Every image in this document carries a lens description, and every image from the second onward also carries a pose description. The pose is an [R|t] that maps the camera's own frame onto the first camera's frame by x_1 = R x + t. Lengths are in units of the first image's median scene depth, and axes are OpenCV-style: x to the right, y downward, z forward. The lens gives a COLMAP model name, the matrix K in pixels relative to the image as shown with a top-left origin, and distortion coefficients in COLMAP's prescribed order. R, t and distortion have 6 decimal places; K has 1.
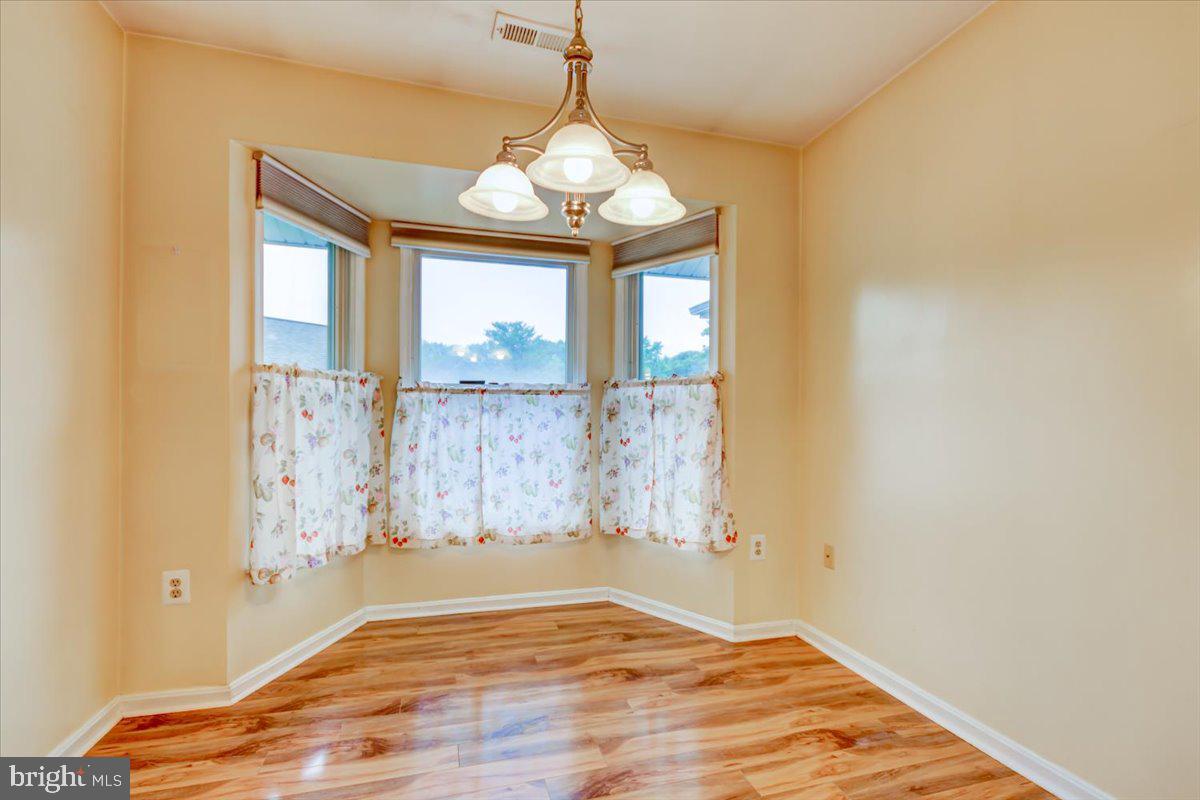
lens RADIAL K [[570.5, 0, 609.0], [0, 570.5, 414.4], [0, 0, 1]] dist [0.001512, 0.000396]
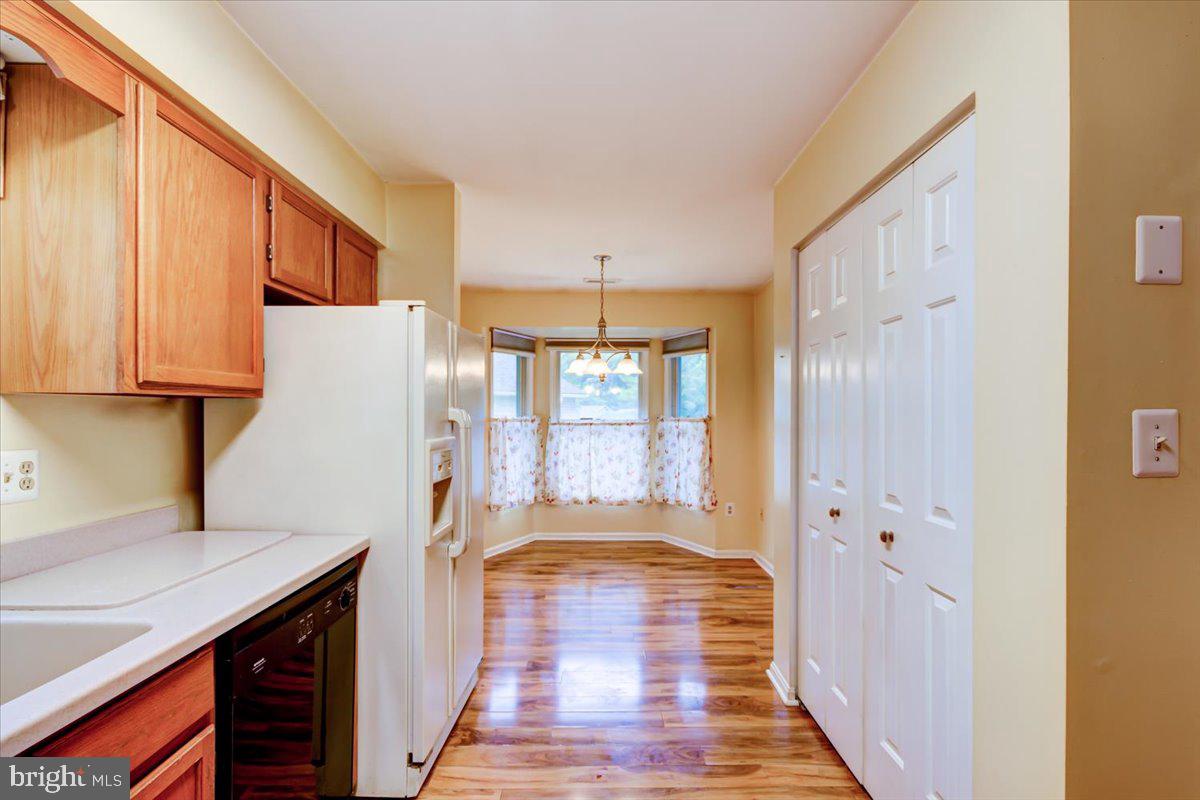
lens RADIAL K [[570.5, 0, 609.0], [0, 570.5, 414.4], [0, 0, 1]] dist [0.001512, 0.000396]
pose [[0.965170, -0.003762, -0.261595, 0.353833], [0.004132, 0.999991, 0.000864, -0.078309], [0.261590, -0.001915, 0.965177, -0.868049]]
